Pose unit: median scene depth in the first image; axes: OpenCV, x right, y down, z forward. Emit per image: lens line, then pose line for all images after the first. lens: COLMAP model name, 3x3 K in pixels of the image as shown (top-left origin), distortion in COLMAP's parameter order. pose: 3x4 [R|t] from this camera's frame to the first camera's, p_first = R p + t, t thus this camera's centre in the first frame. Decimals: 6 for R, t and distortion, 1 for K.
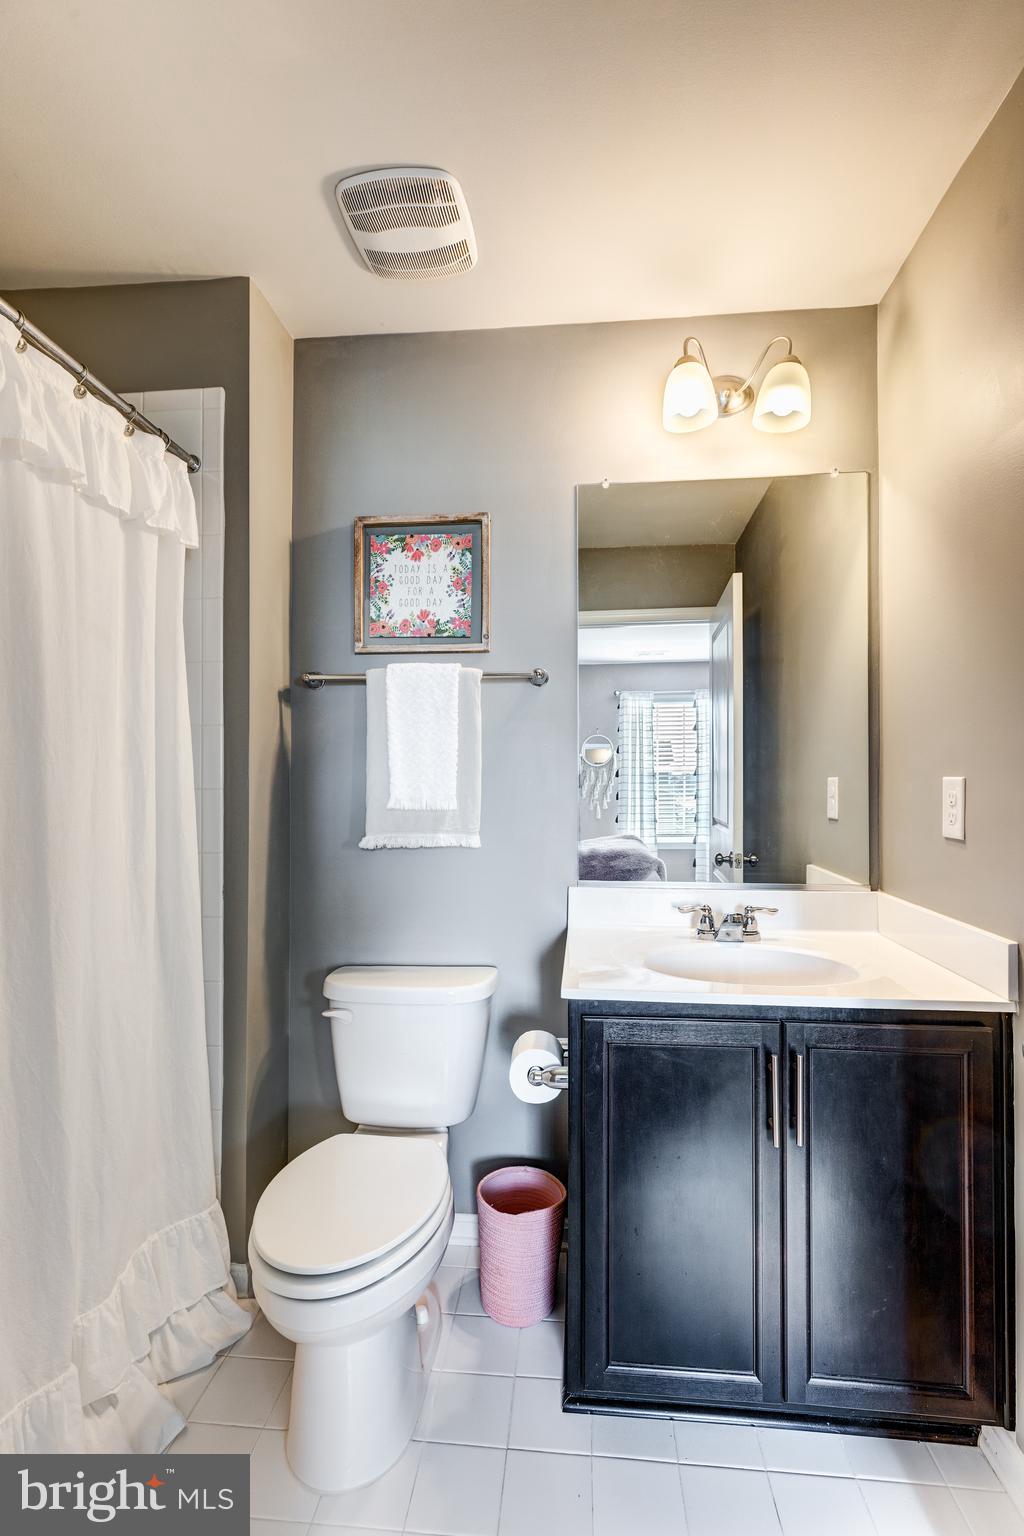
lens RADIAL K [[699.9, 0, 512.0], [0, 699.9, 768.0], [0, 0, 1]] dist [0.007799, -0.000625]
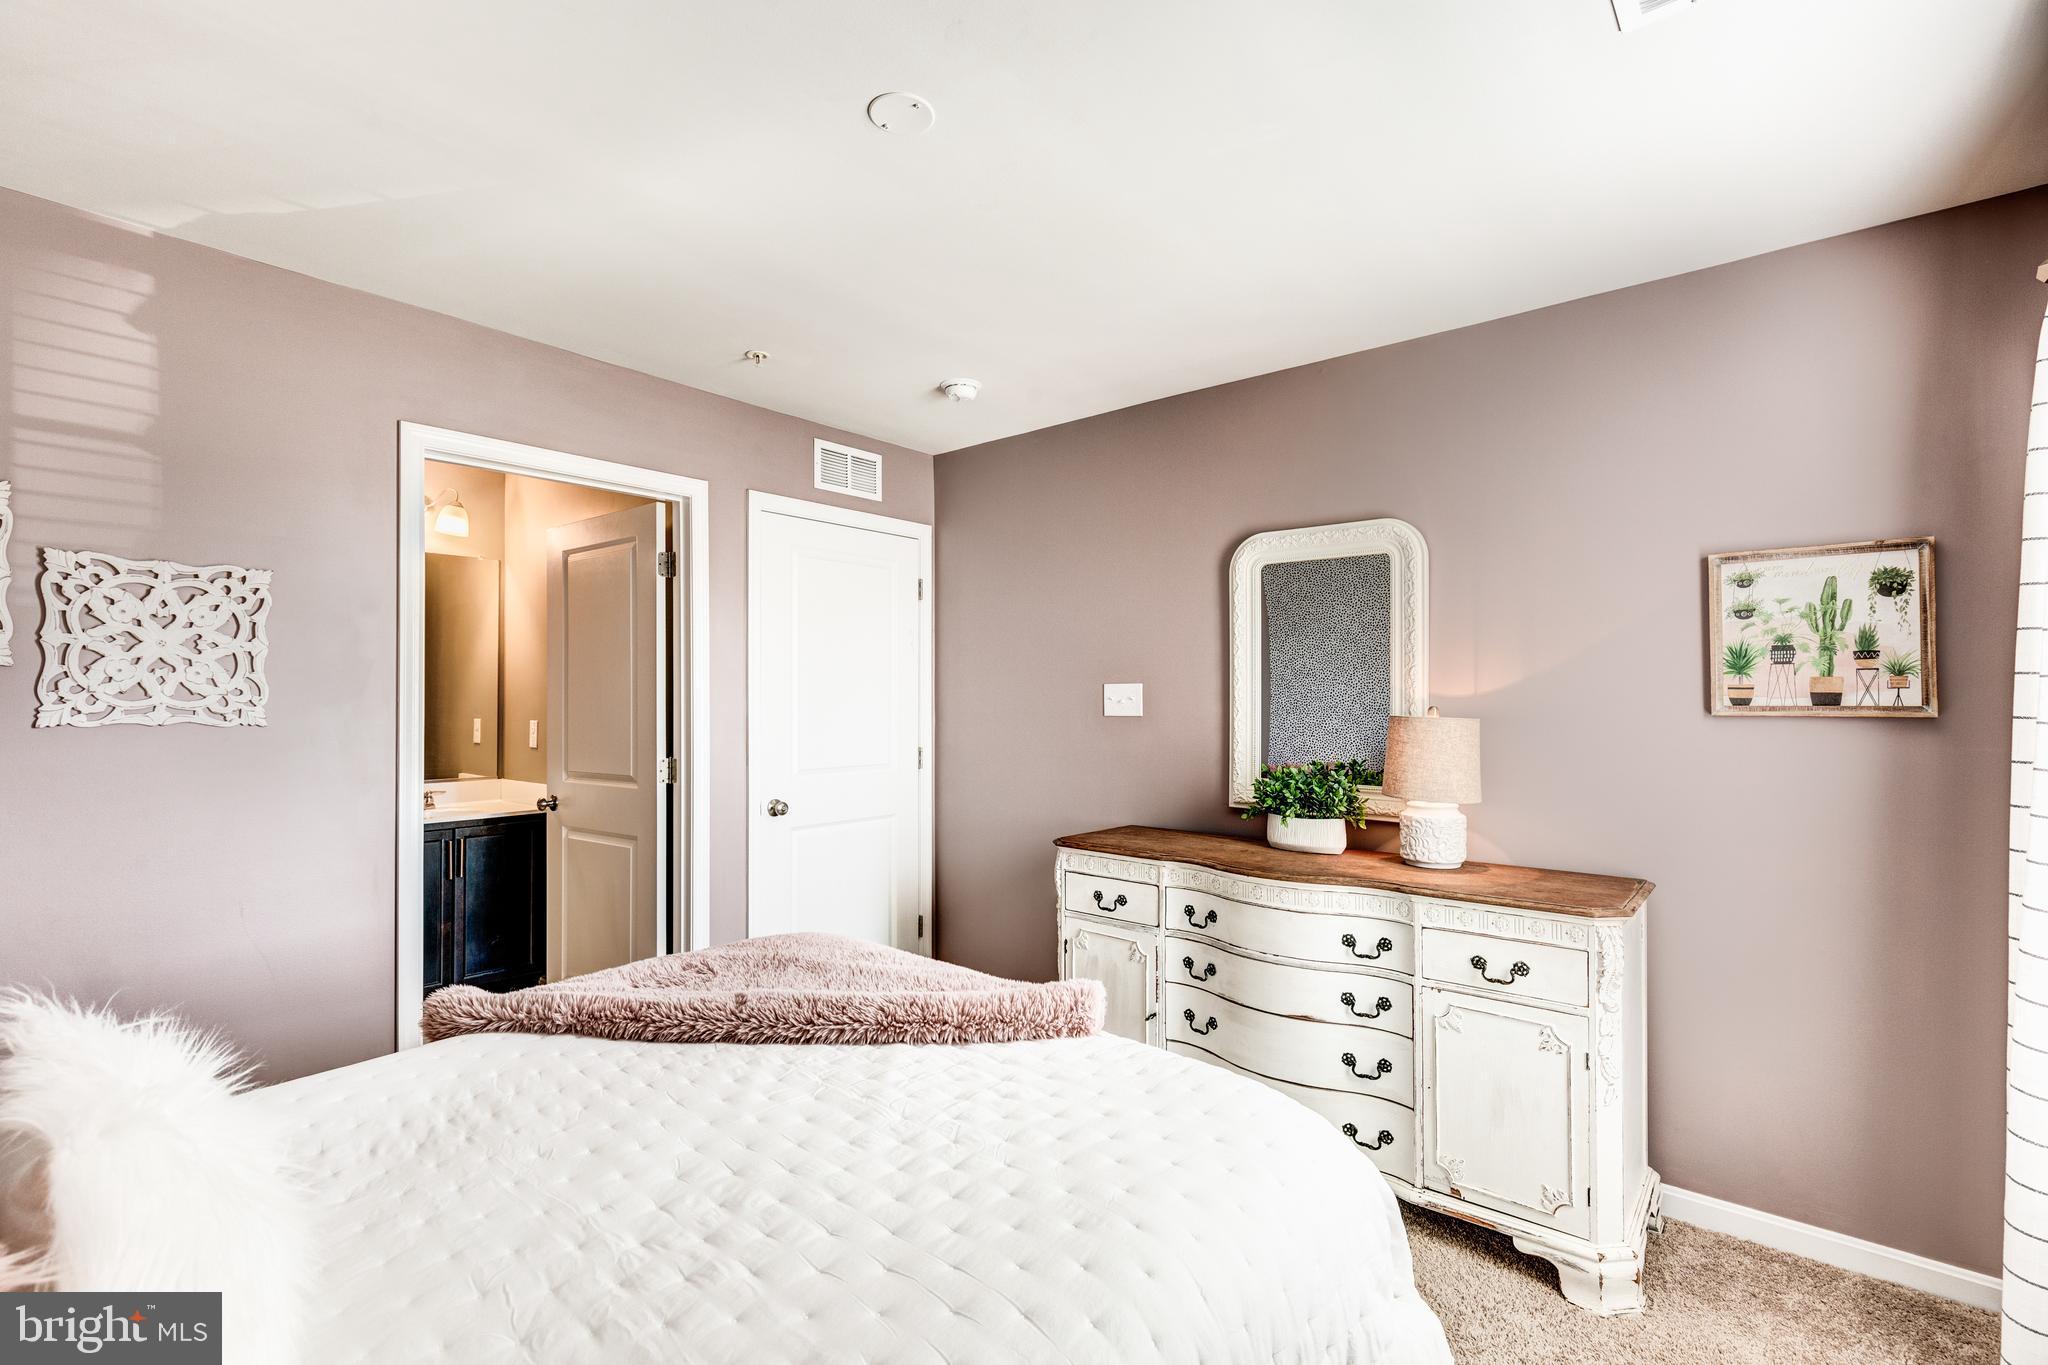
lens RADIAL K [[933.2, 0, 1016.8], [0, 933.2, 689.0], [0, 0, 1]] dist [0.007799, -0.000625]
pose [[0.576883, 0.011876, 0.816741, -0.787955], [-0.012890, 0.999902, -0.005435, -0.077966], [-0.816725, -0.007393, 0.576979, -1.691906]]
